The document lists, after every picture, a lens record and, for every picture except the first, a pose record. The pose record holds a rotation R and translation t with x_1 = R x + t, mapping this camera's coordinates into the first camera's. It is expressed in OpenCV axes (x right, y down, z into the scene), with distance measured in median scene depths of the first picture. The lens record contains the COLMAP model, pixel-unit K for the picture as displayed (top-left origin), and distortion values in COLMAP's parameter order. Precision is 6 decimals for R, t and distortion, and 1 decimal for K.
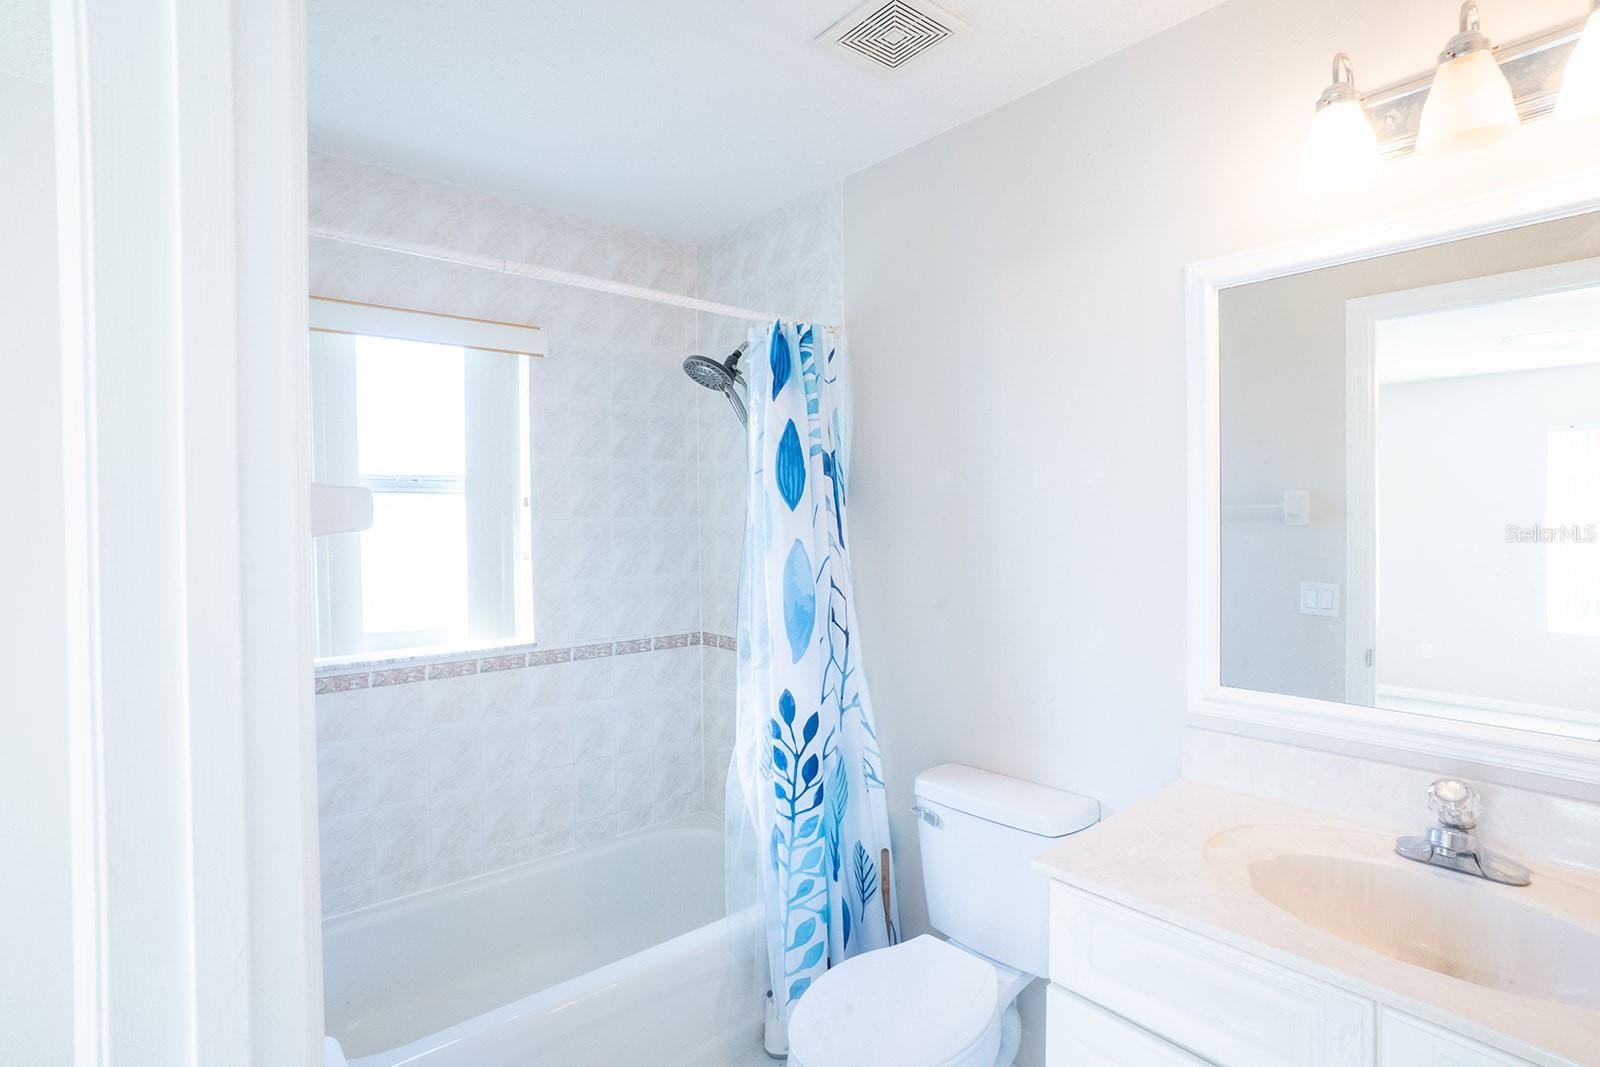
lens RADIAL K [[790.3, 0, 800.0], [0, 790.3, 533.5], [0, 0, 1]] dist [-0.031409, -0.026026]
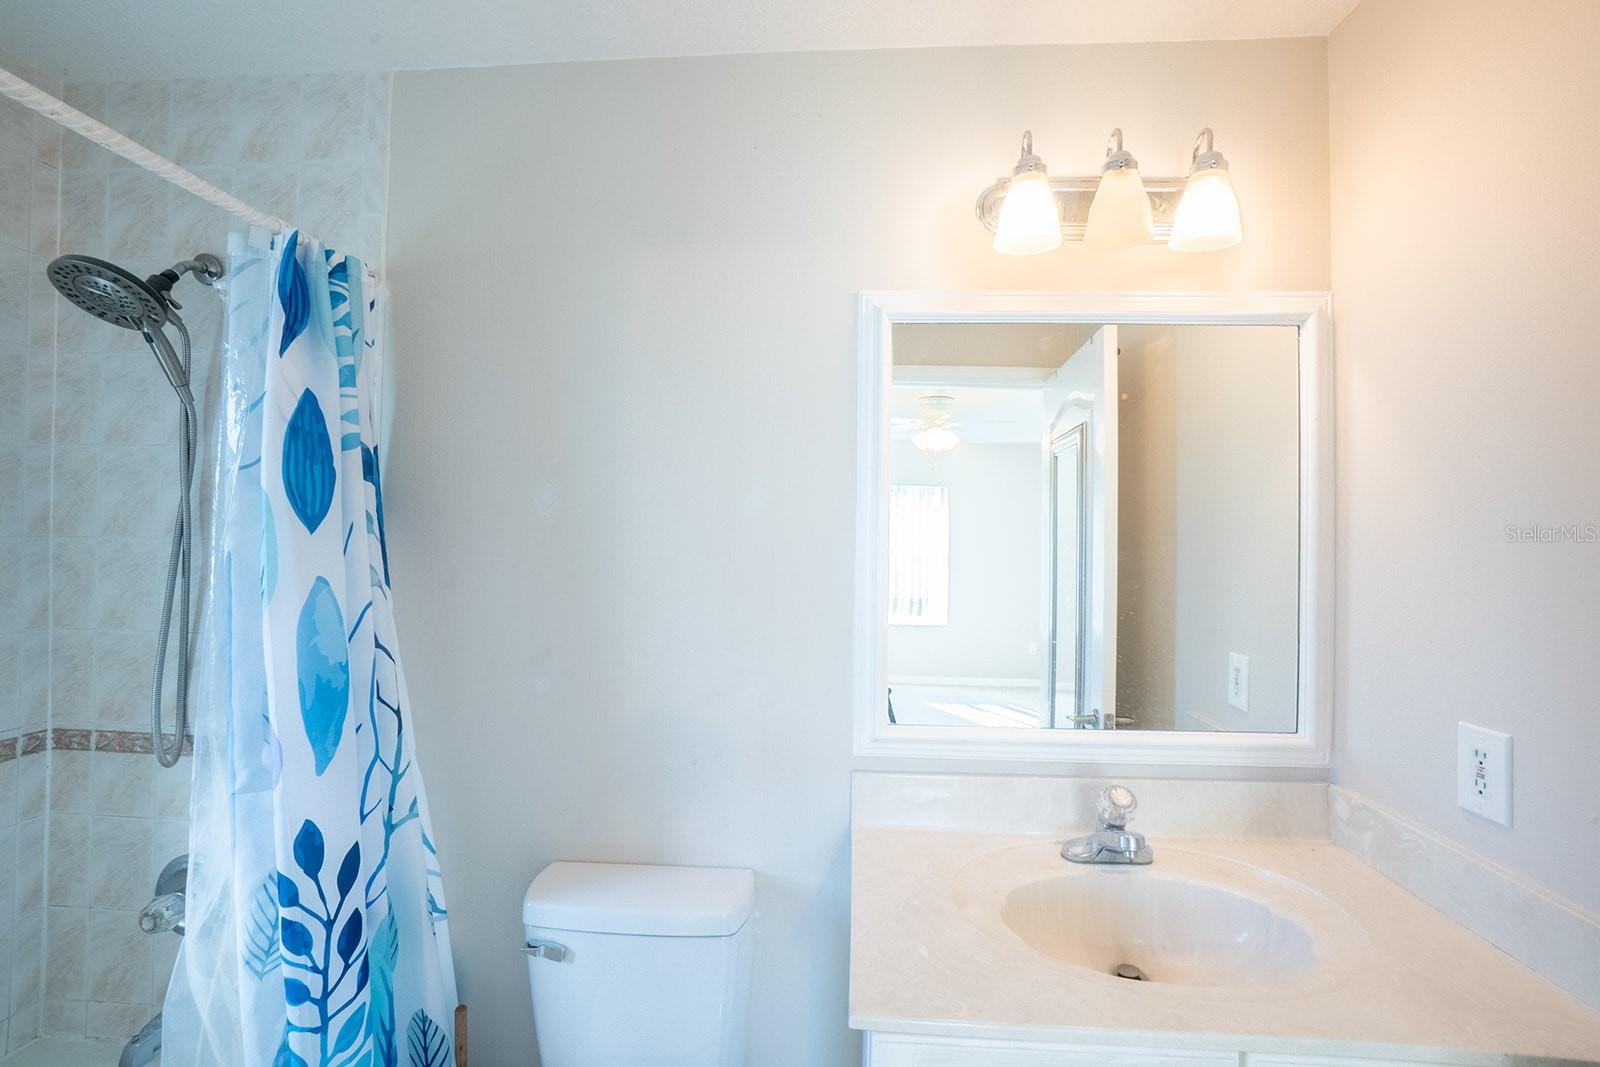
lens RADIAL K [[710.8, 0, 797.9], [0, 710.8, 530.3], [0, 0, 1]] dist [-0.061388, 0.021170]
pose [[0.704448, 0.025449, 0.709299, -0.129214], [-0.004428, 0.999495, -0.031462, -0.014397], [-0.709741, 0.019023, 0.704205, 0.326685]]
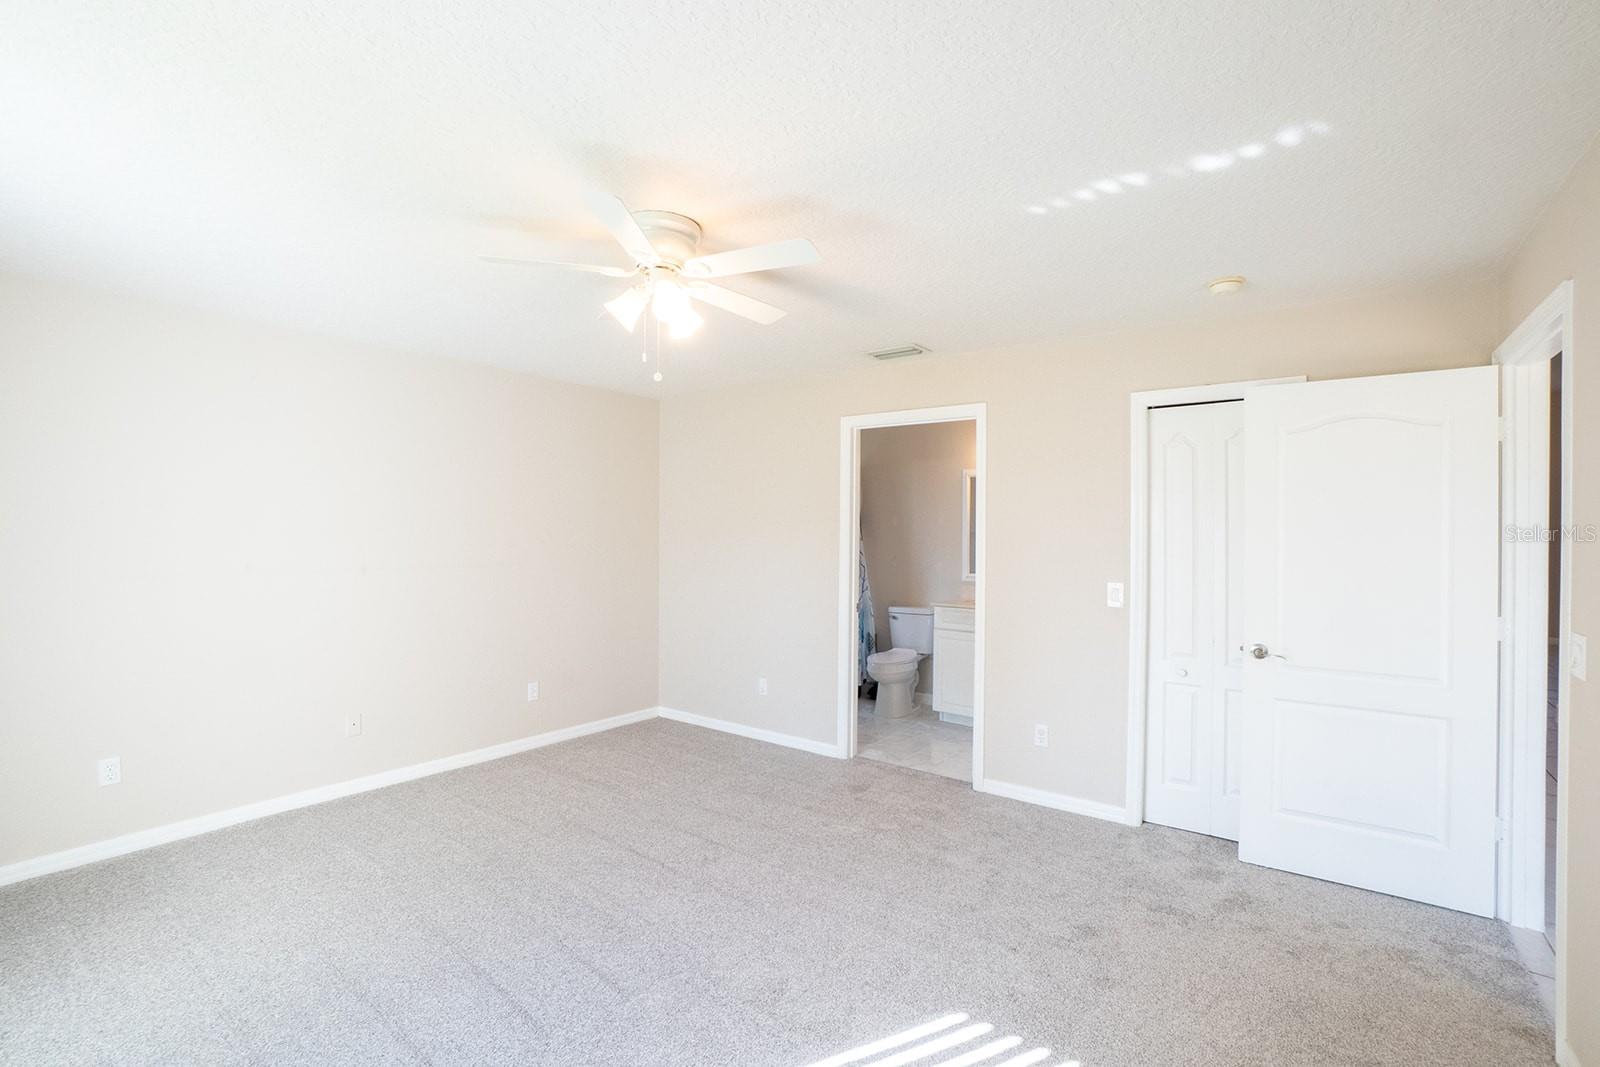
lens RADIAL K [[710.8, 0, 797.9], [0, 710.8, 530.3], [0, 0, 1]] dist [-0.061388, 0.021170]
pose [[0.976460, 0.015723, 0.215124, -0.830427], [-0.010568, 0.999629, -0.025091, 0.051481], [-0.215438, 0.022227, 0.976264, -1.772502]]
